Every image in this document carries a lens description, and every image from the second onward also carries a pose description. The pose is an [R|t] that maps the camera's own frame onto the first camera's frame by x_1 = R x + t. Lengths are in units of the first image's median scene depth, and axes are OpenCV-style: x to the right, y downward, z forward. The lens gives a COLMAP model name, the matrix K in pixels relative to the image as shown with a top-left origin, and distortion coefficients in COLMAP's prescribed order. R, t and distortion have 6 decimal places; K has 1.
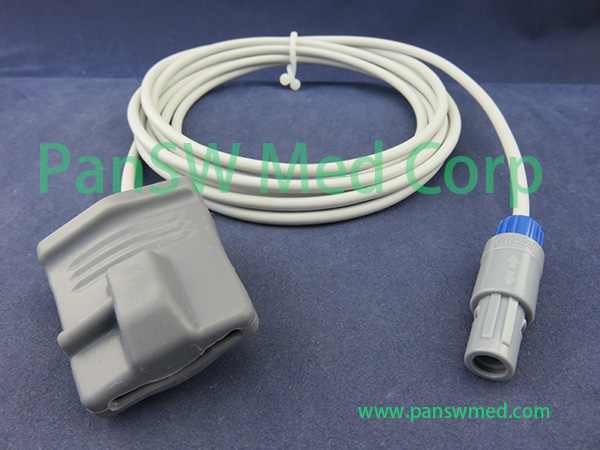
lens RADIAL K [[447.7, 0, 299.8], [0, 447.7, 203.6], [0, 0, 1]] dist [0.034911, -0.059598]
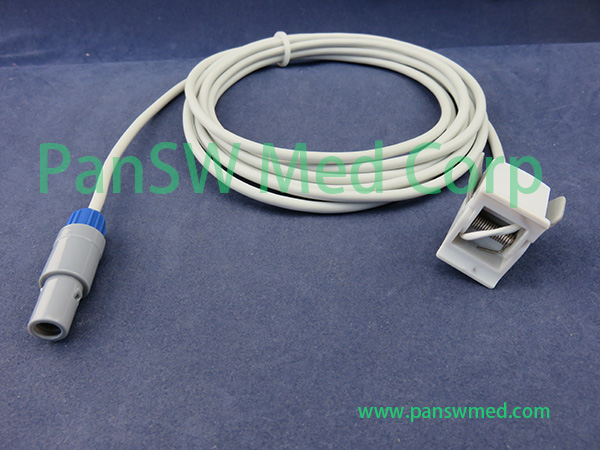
lens RADIAL K [[436.8, 0, 300.0], [0, 436.8, 225.0], [0, 0, 1]] dist [-0.001033, -0.006708]
pose [[0.996847, -0.064612, 0.046059, -0.067981], [0.058345, 0.990262, 0.126404, 0.012033], [-0.053778, -0.123318, 0.990909, -0.166274]]
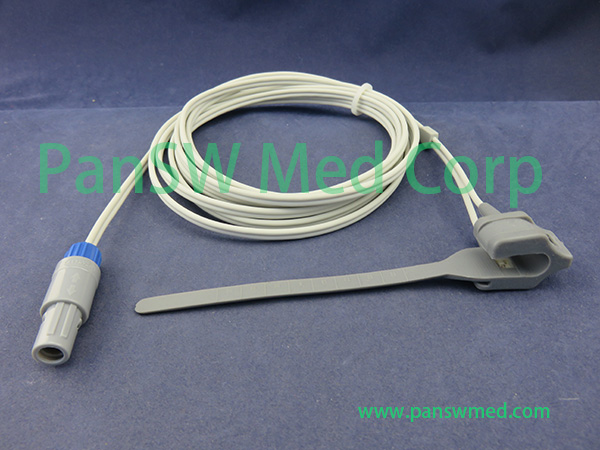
lens RADIAL K [[436.8, 0, 300.0], [0, 436.8, 225.0], [0, 0, 1]] dist [-0.001033, -0.006708]
pose [[0.999201, -0.032303, 0.023526, 0.022685], [0.030920, 0.997899, 0.056942, -0.041023], [-0.025316, -0.056170, 0.998100, -0.165965]]
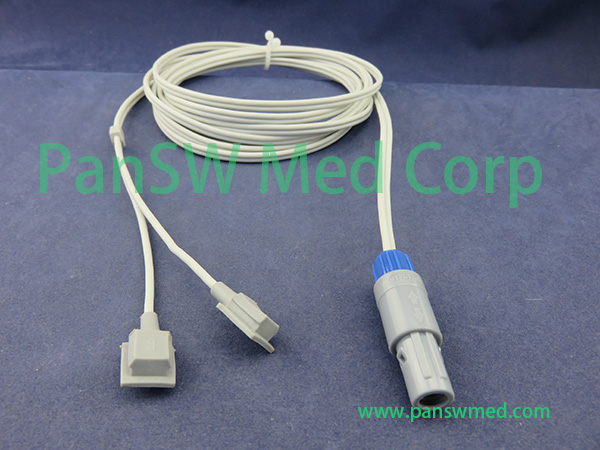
lens RADIAL K [[439.7, 0, 300.0], [0, 439.7, 225.0], [0, 0, 1]] dist [0.000733, -0.002816]
pose [[0.998618, 0.003886, 0.052415, -0.023439], [-0.005995, 0.999176, 0.040142, 0.104705], [-0.052215, -0.040401, 0.997818, -0.289580]]
